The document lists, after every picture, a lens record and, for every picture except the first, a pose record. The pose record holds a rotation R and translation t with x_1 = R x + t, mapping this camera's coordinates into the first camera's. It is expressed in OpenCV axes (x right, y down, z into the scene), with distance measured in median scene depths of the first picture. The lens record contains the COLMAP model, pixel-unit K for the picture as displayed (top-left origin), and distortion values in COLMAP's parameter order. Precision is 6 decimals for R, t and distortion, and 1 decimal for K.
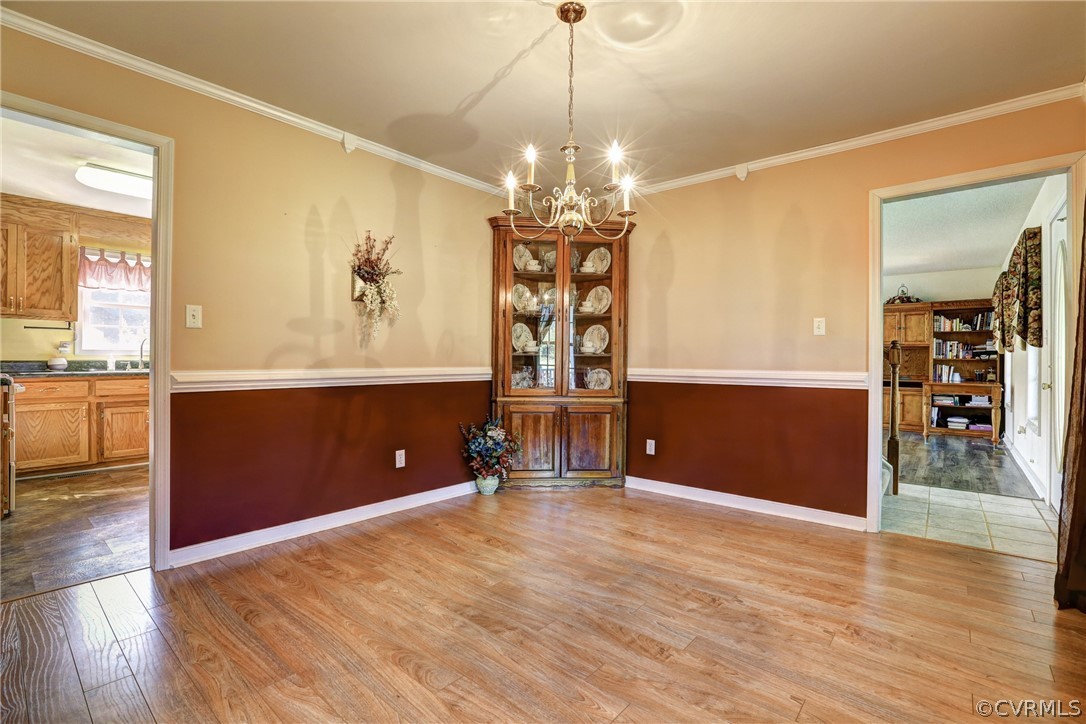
lens RADIAL K [[497.2, 0, 545.1], [0, 497.2, 358.6], [0, 0, 1]] dist [-0.047444, 0.016149]
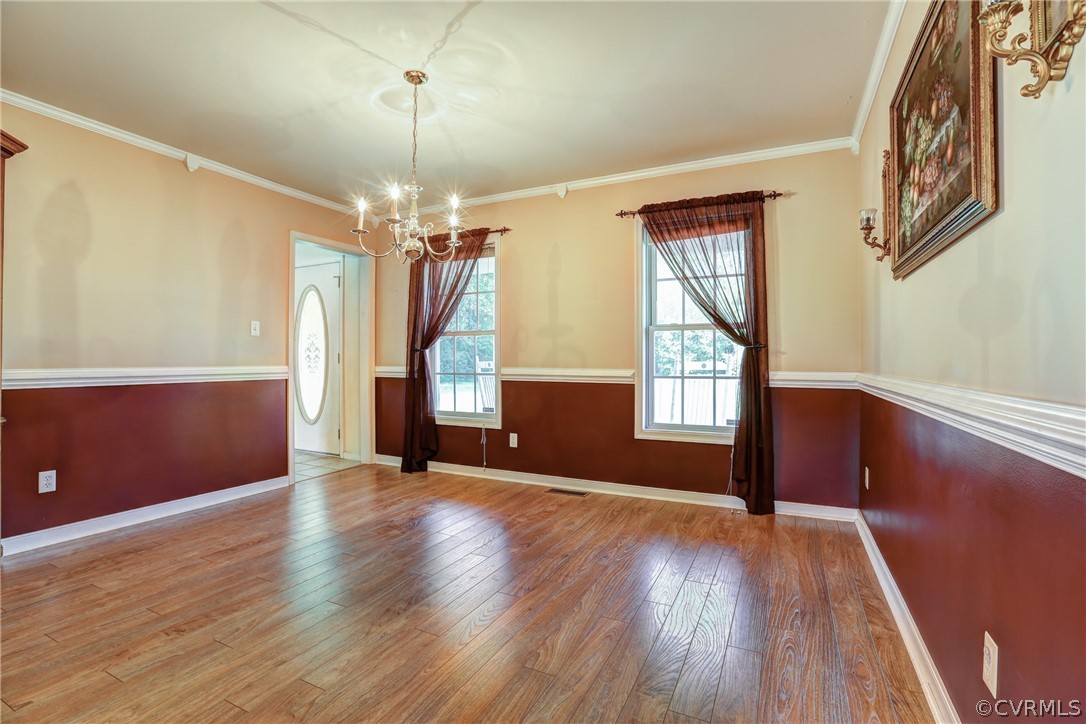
lens RADIAL K [[497.2, 0, 545.1], [0, 497.2, 358.6], [0, 0, 1]] dist [-0.047444, 0.016149]
pose [[-0.243373, -0.006660, 0.969910, -0.830373], [-0.006698, 0.999964, 0.005185, -0.003808], [-0.969910, -0.005234, -0.243409, 0.659636]]
